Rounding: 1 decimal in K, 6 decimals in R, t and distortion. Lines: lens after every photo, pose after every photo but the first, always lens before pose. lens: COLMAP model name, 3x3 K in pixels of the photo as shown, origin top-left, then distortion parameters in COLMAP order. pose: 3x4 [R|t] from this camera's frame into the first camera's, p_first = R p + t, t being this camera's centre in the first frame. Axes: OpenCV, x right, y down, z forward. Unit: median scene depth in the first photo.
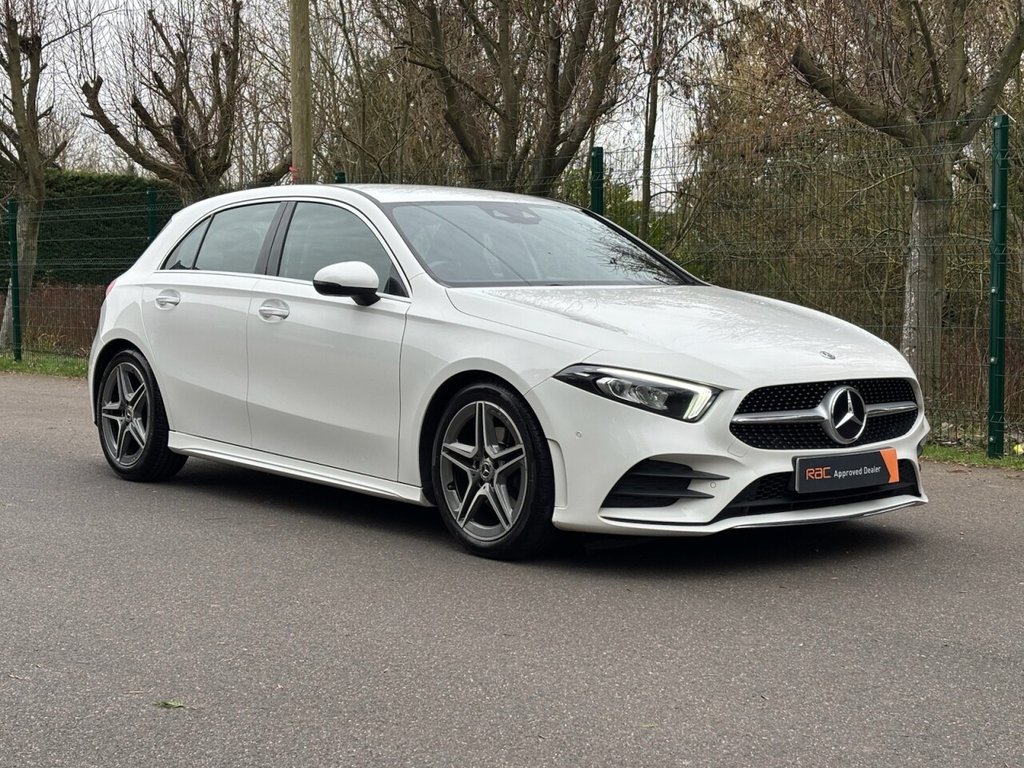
lens RADIAL K [[1847.7, 0, 512.0], [0, 1847.7, 384.0], [0, 0, 1]] dist [0.126513, -0.222706]
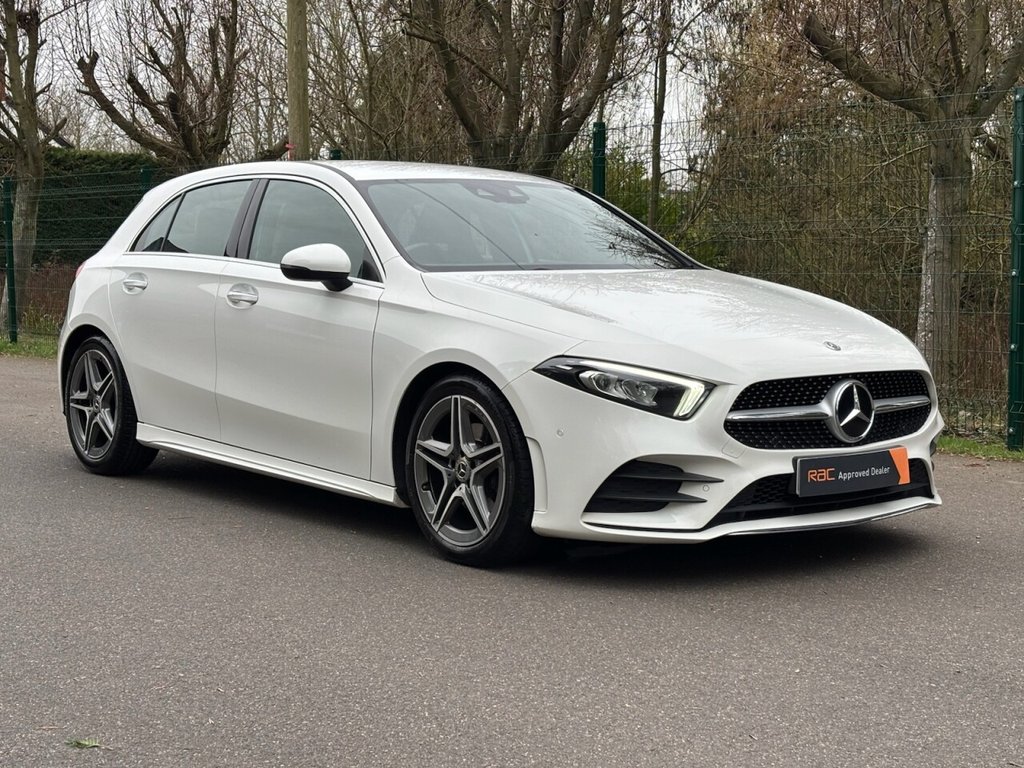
lens RADIAL K [[1790.1, 0, 512.0], [0, 1790.1, 384.0], [0, 0, 1]] dist [0.096499, -0.123333]
pose [[0.999825, 0.001114, -0.018655, 0.025936], [-0.000832, 0.999885, 0.015121, -0.009355], [0.018669, -0.015103, 0.999712, 0.098621]]
